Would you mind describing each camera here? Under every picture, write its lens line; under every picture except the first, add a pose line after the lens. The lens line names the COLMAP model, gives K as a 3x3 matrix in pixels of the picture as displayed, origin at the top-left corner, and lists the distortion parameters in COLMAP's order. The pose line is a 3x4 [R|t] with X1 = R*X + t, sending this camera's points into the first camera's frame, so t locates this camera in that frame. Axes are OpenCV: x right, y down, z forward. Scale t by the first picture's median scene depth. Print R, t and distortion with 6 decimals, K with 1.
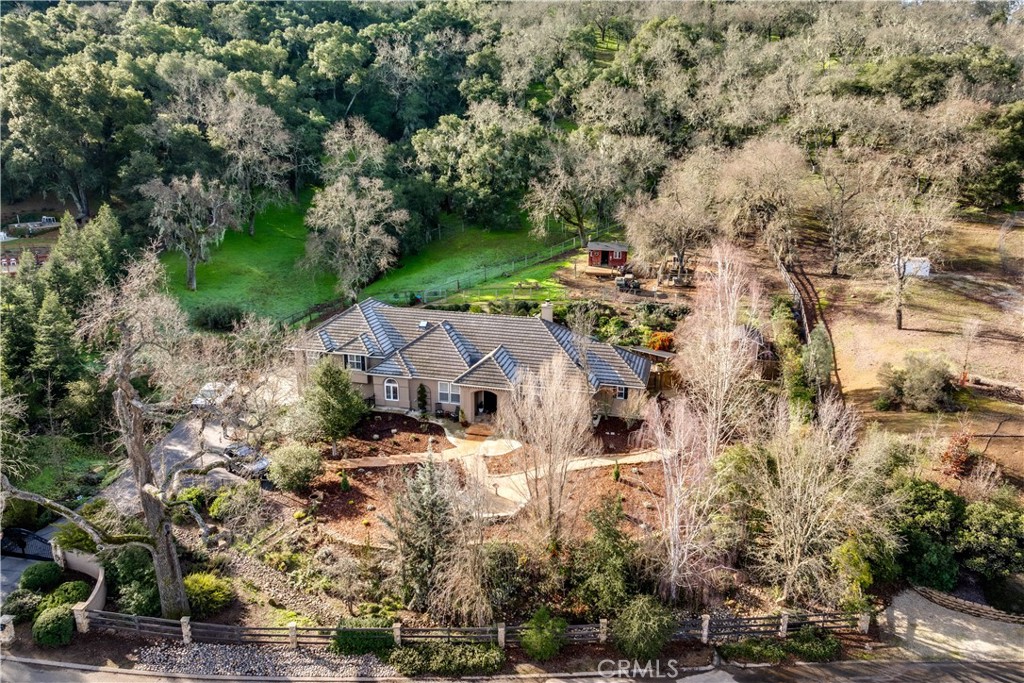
lens RADIAL K [[719.5, 0, 517.8], [0, 719.5, 341.5], [0, 0, 1]] dist [-0.031490, 0.016278]
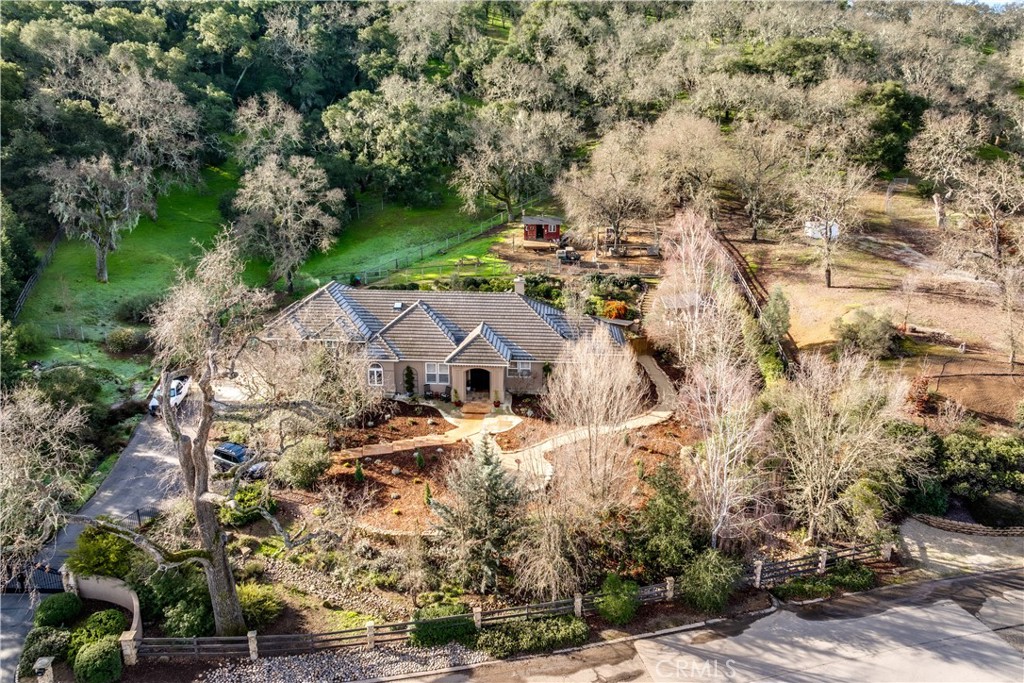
lens RADIAL K [[719.5, 0, 519.6], [0, 719.5, 314.5], [0, 0, 1]] dist [-0.031490, 0.016278]
pose [[0.979677, -0.055084, 0.192870, -0.129032], [0.055574, 0.998450, 0.002877, -0.004350], [-0.192729, 0.007900, 0.981220, 0.007896]]
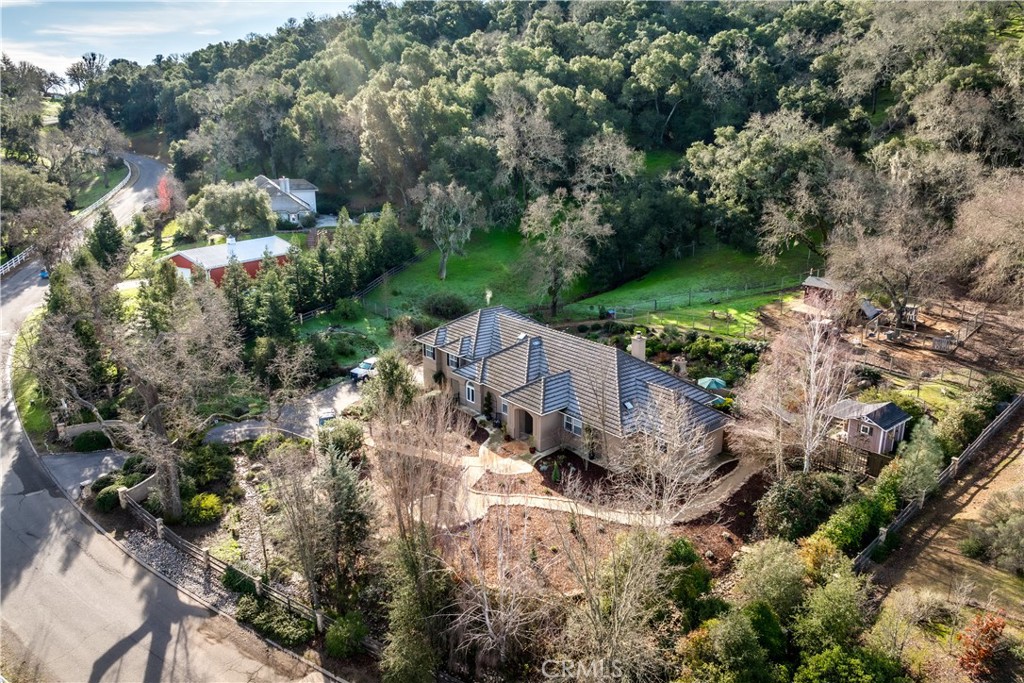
lens RADIAL K [[719.5, 0, 511.5], [0, 719.5, 342.0], [0, 0, 1]] dist [-0.031490, 0.016278]
pose [[0.815293, 0.159521, -0.556642, 0.353214], [-0.161082, 0.985841, 0.046588, -0.050679], [0.556192, 0.051682, 0.829445, 0.108088]]
